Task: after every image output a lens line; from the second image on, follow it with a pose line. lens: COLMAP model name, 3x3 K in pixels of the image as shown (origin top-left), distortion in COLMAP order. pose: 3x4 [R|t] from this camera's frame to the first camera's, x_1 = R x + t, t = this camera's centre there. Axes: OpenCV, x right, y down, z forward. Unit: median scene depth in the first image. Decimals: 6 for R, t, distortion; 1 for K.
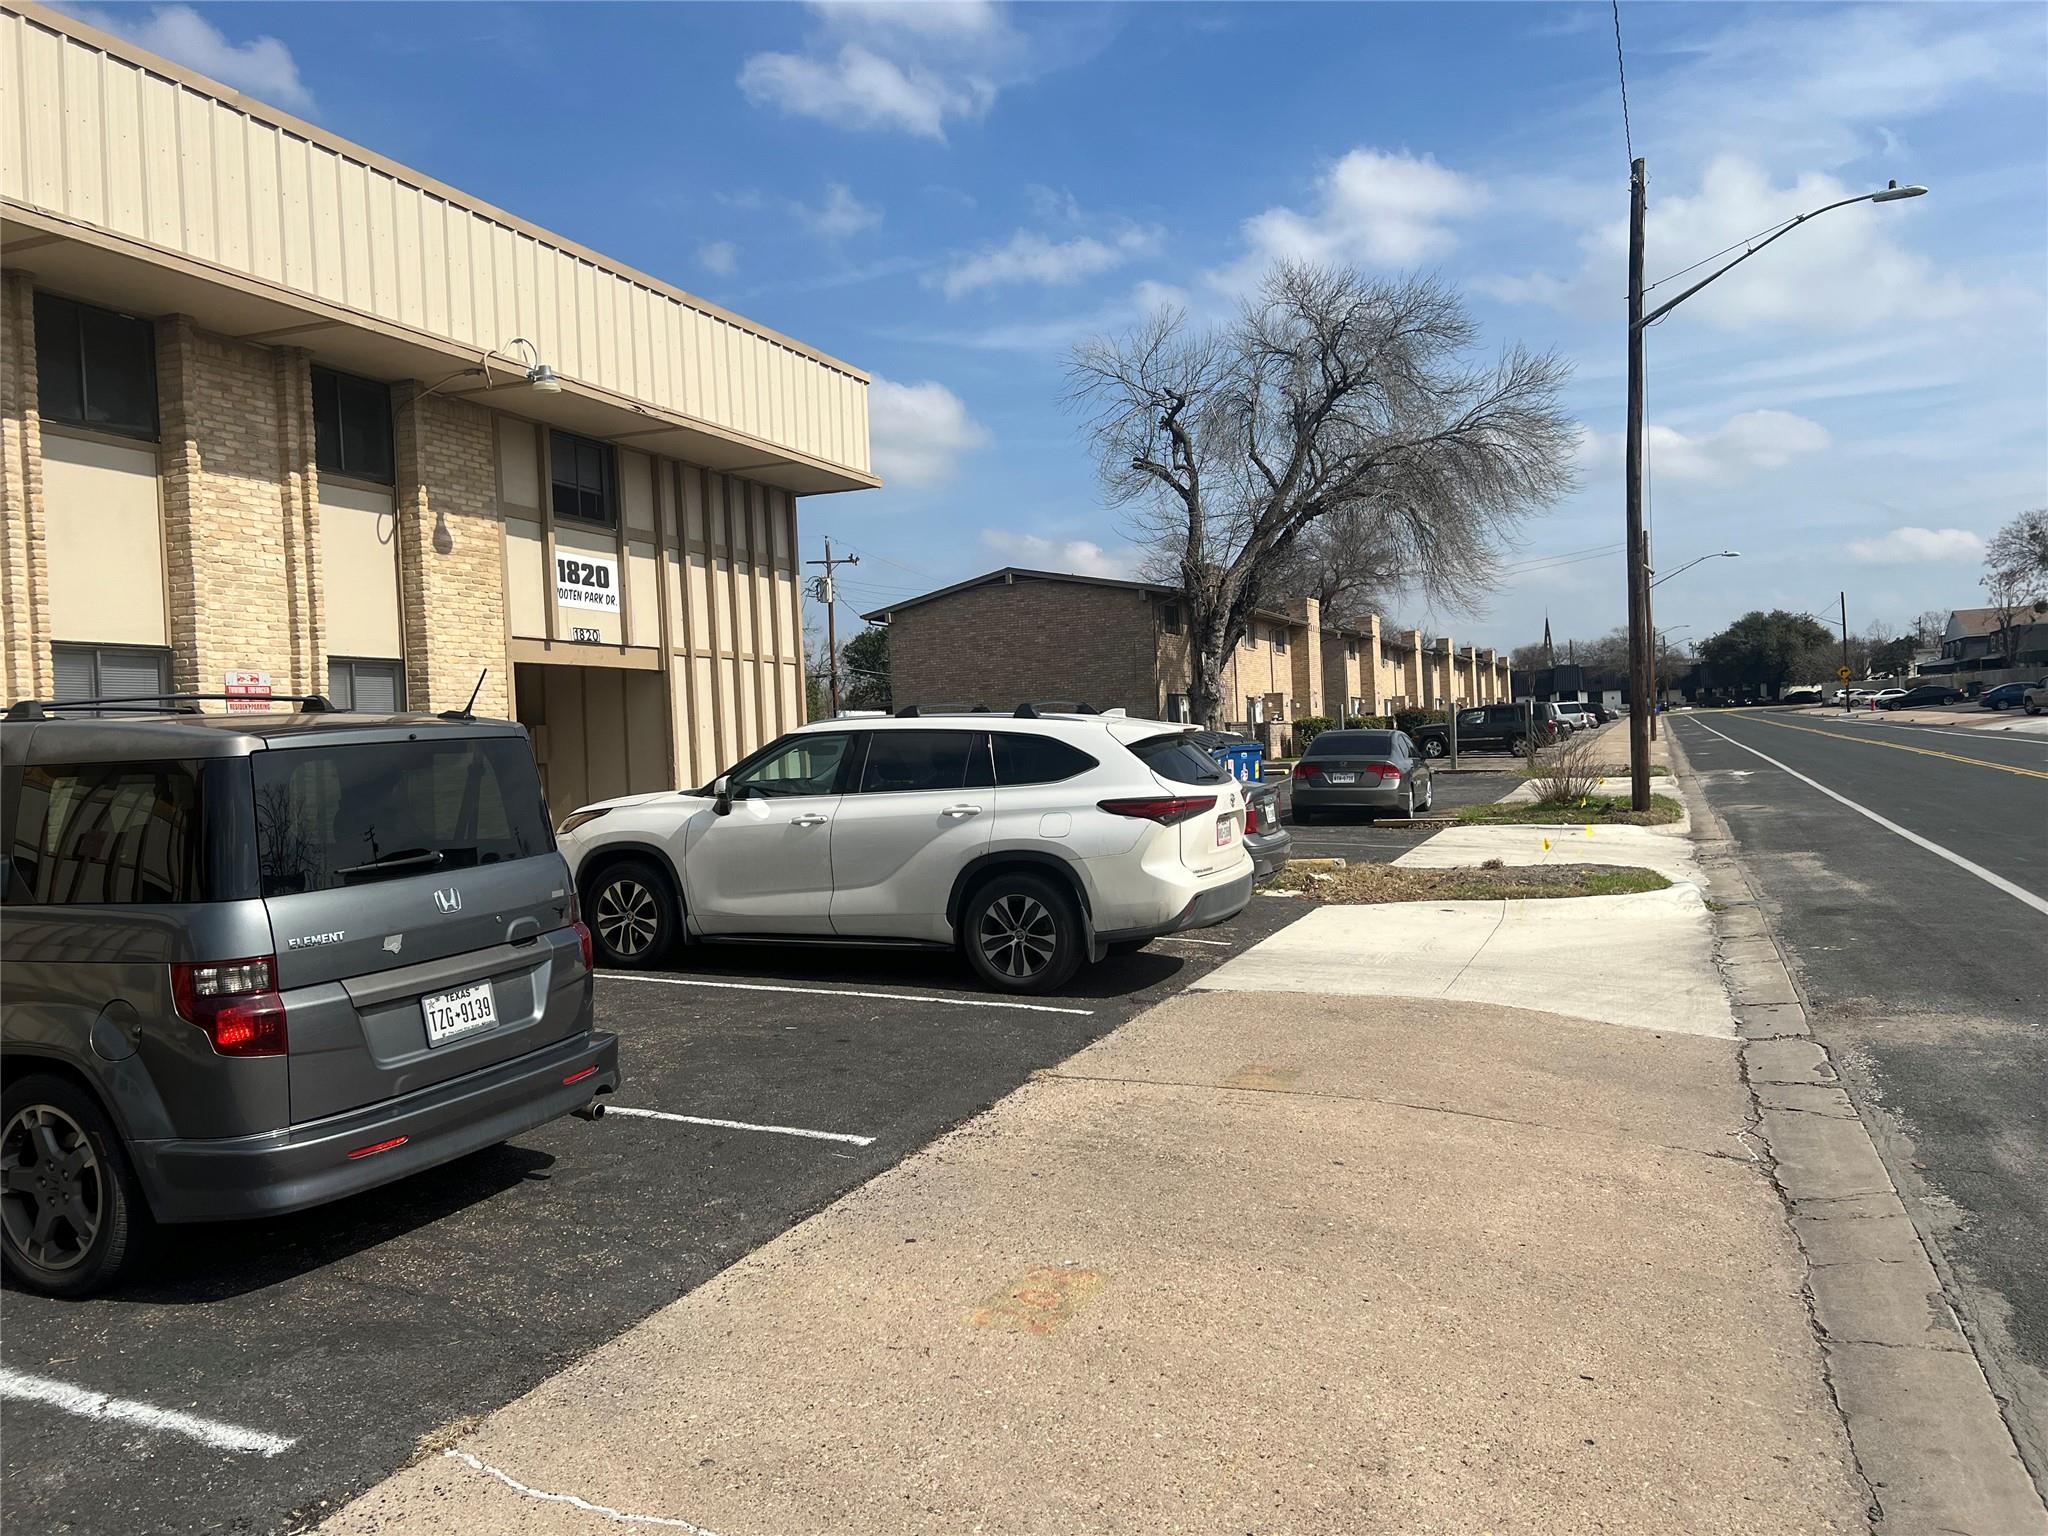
lens RADIAL K [[1549.0, 0, 1024.0], [0, 1549.0, 768.0], [0, 0, 1]] dist [0.047753, -0.052355]
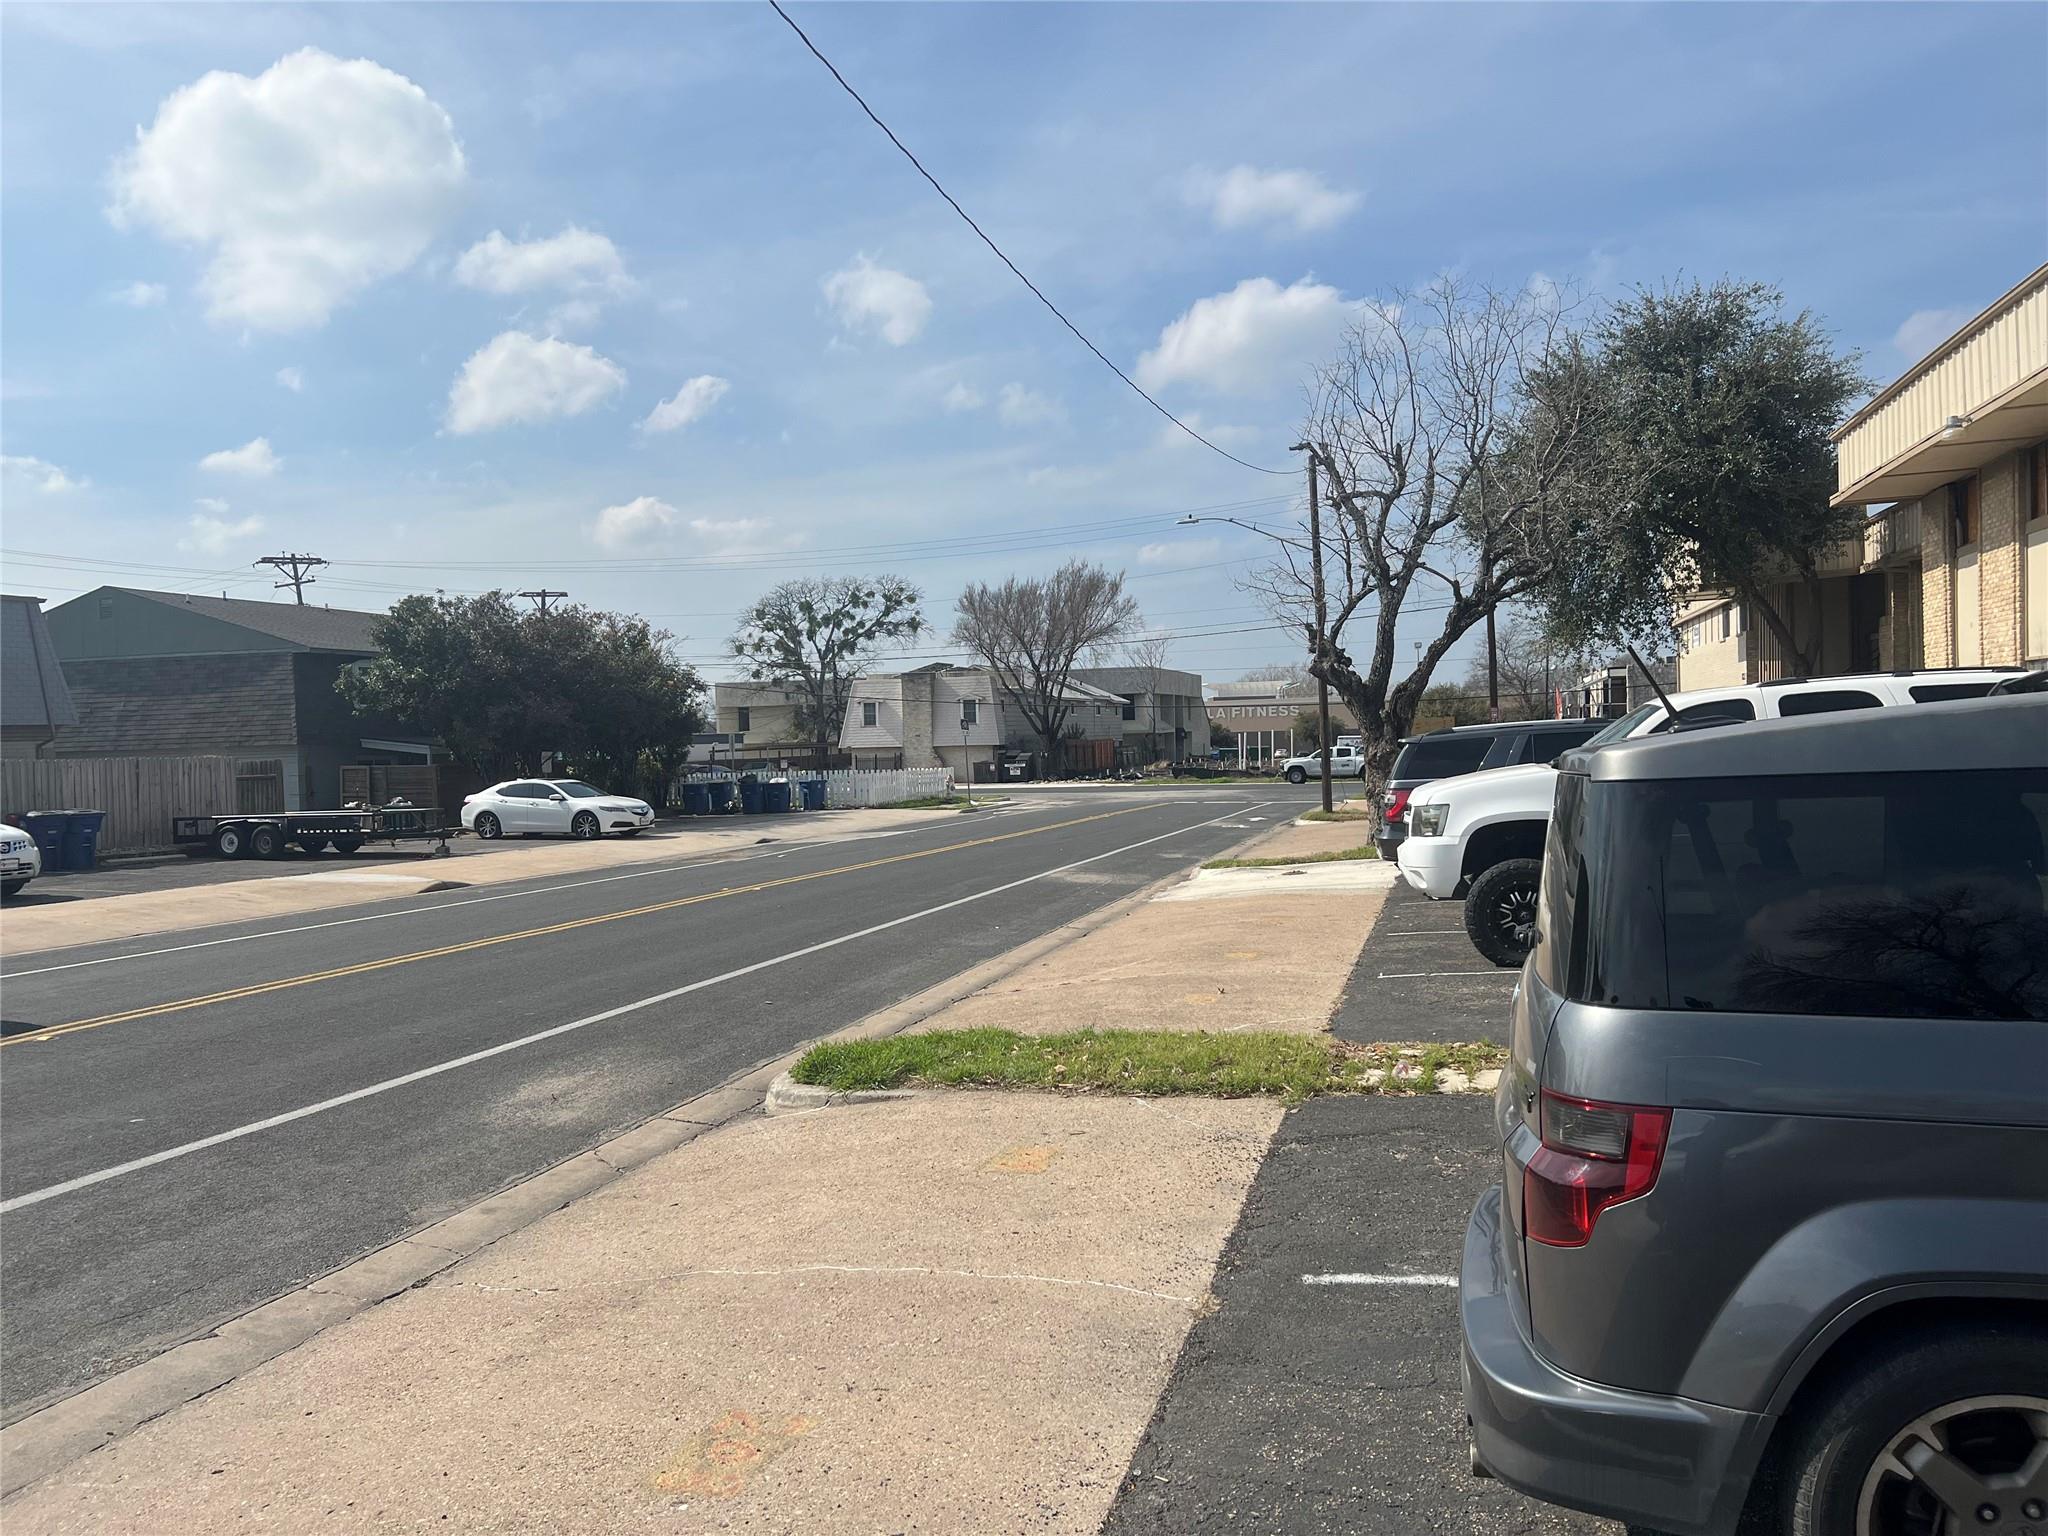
lens RADIAL K [[1549.0, 0, 1024.0], [0, 1549.0, 768.0], [0, 0, 1]] dist [0.047753, -0.052355]
pose [[-0.990937, 0.072566, -0.113041, -0.032377], [0.067910, 0.996698, 0.044507, -0.030316], [0.115898, 0.036427, -0.992593, 0.732421]]
